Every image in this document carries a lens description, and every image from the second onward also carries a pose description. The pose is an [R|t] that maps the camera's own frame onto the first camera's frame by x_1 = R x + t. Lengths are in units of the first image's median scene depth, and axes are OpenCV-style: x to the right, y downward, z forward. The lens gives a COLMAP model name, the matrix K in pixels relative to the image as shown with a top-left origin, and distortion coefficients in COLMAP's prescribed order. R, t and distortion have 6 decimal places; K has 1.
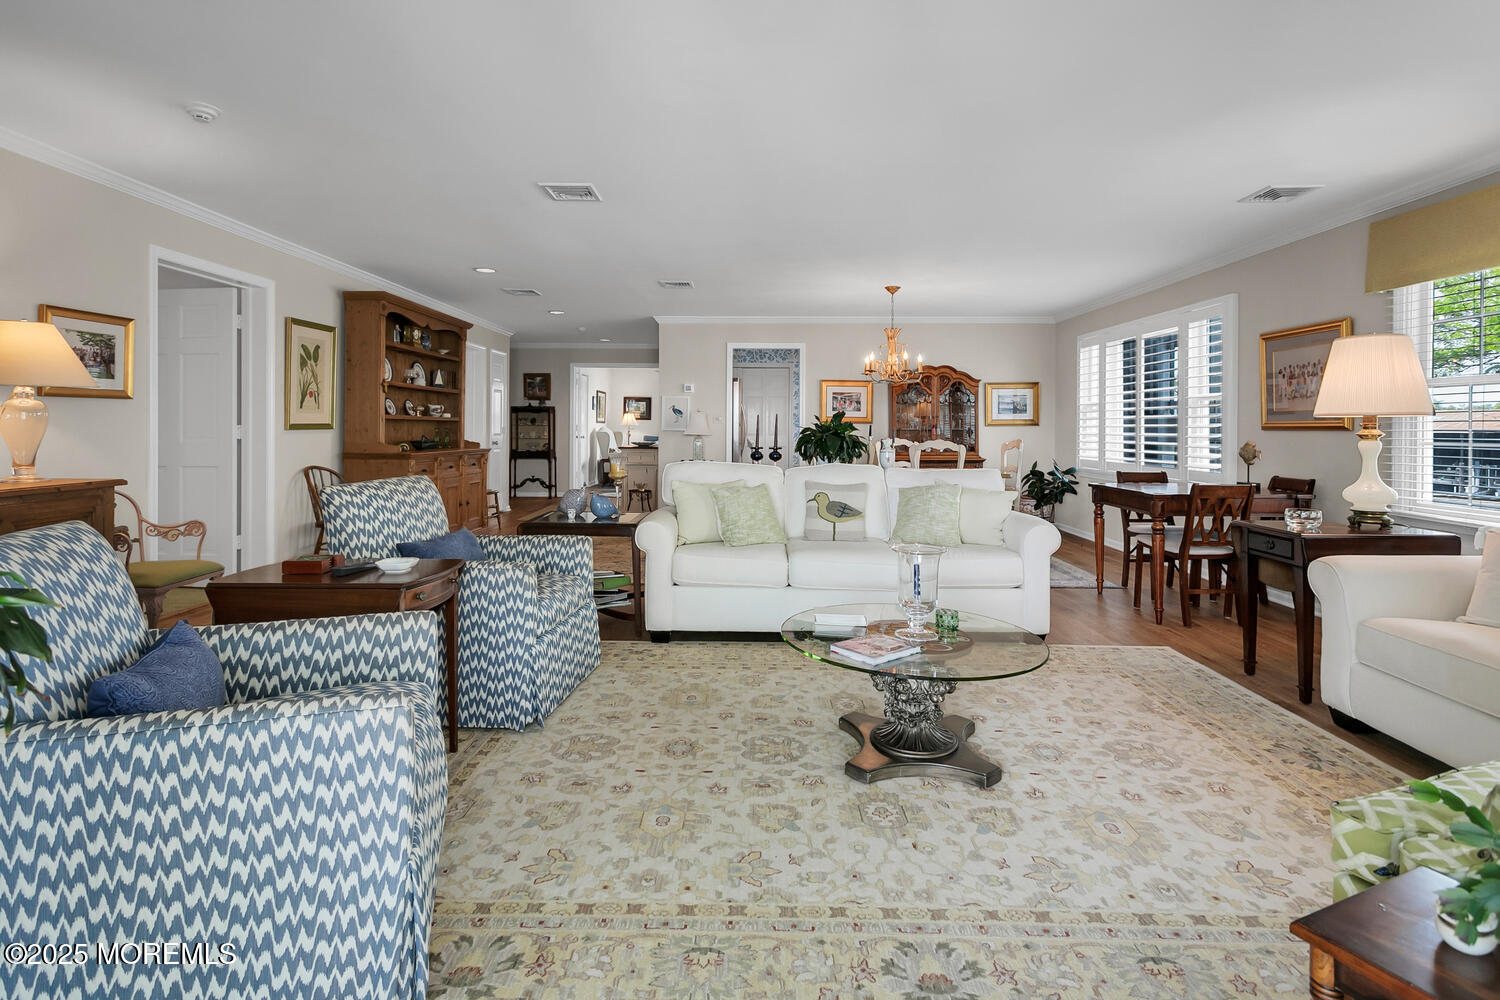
lens RADIAL K [[748.2, 0, 744.0], [0, 748.2, 421.3], [0, 0, 1]] dist [0.004019, 0.000086]
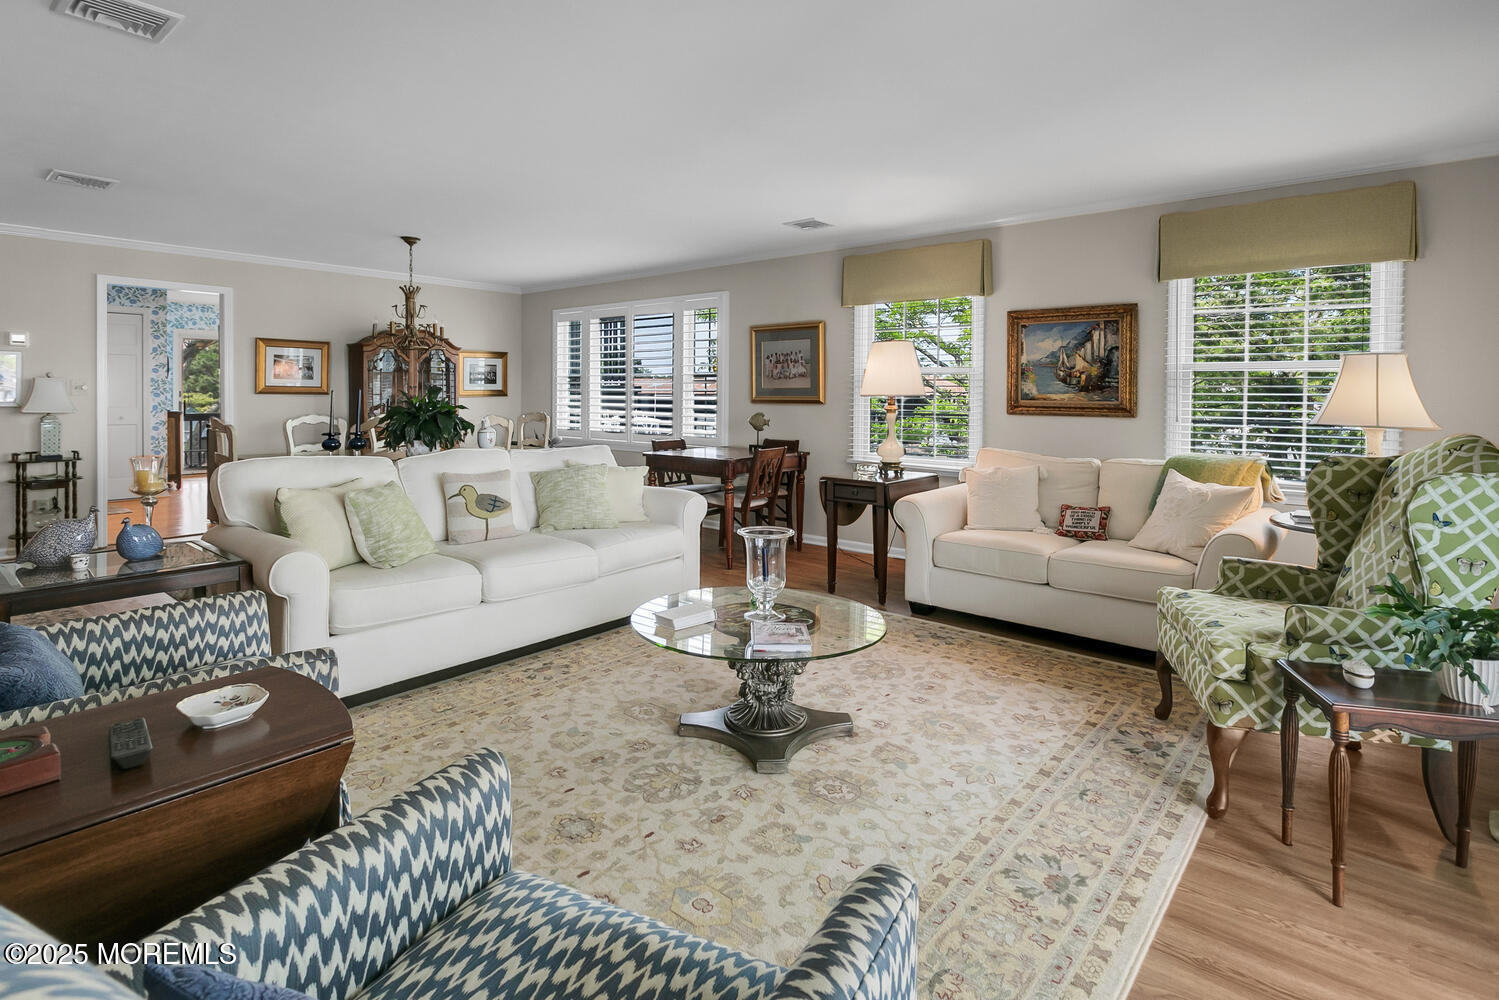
lens RADIAL K [[759.5, 0, 751.6], [0, 759.5, 399.9], [0, 0, 1]] dist [-0.003882, 0.003320]
pose [[0.631833, -0.008011, 0.775063, -0.356408], [-0.008133, 0.999823, 0.016964, -0.017455], [-0.775062, -0.017022, 0.631656, 0.220703]]
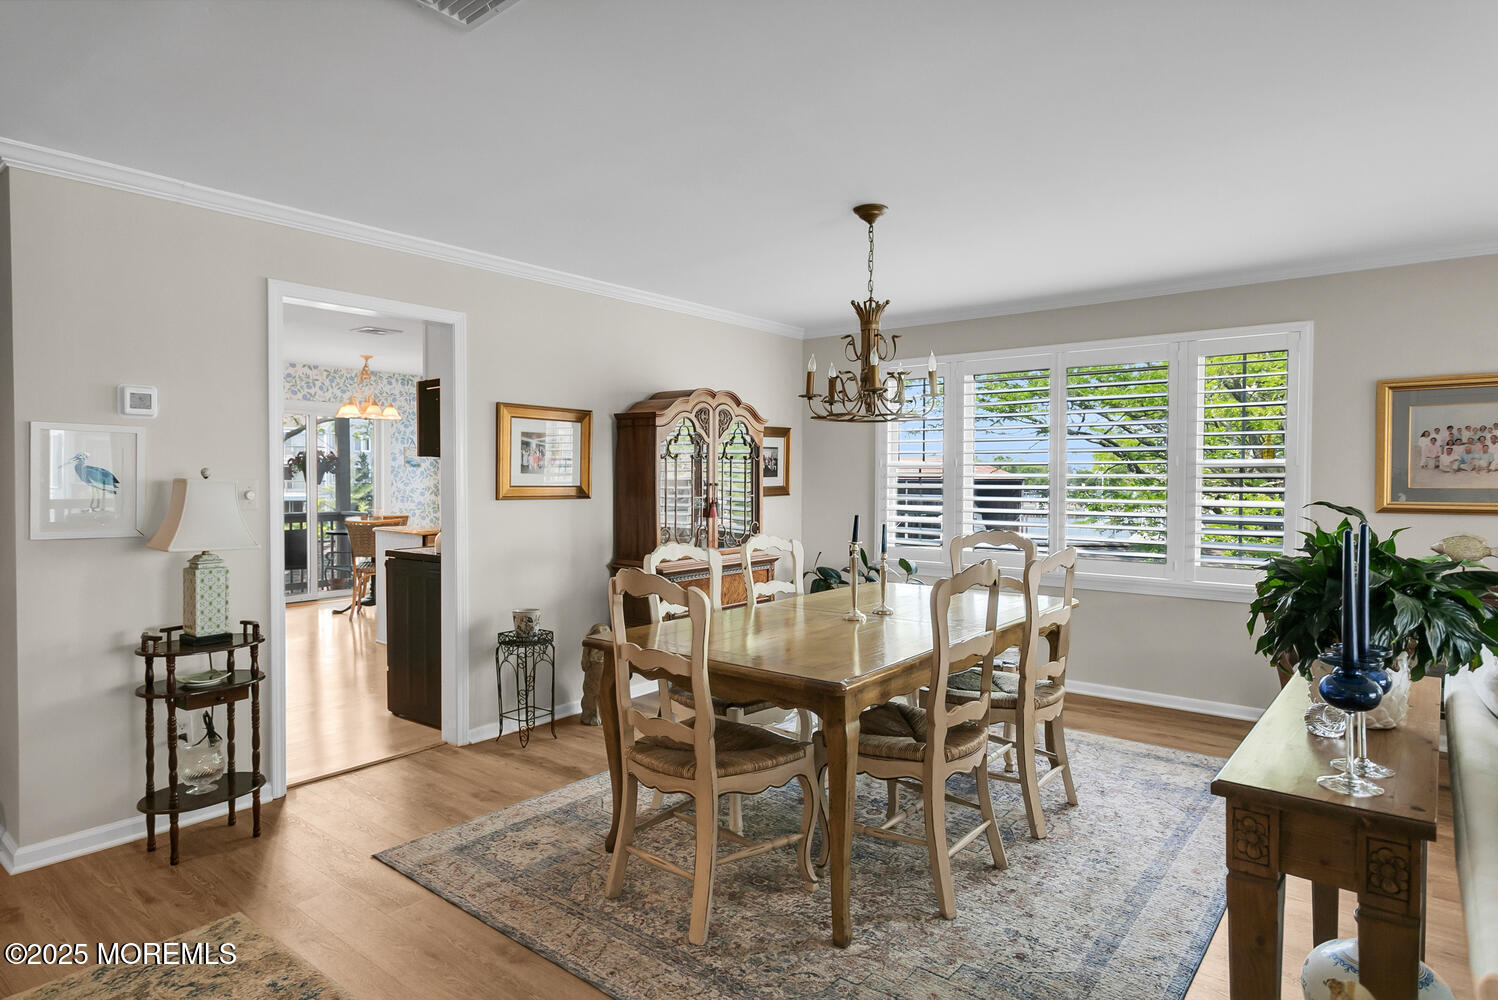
lens RADIAL K [[836.2, 0, 749.9], [0, 836.2, 489.2], [0, 0, 1]] dist [0.005903, 0.002410]
pose [[0.618118, -0.015608, 0.785931, -0.381767], [-0.004866, 0.999708, 0.023680, -0.032567], [-0.786071, -0.018462, 0.617861, 1.142132]]
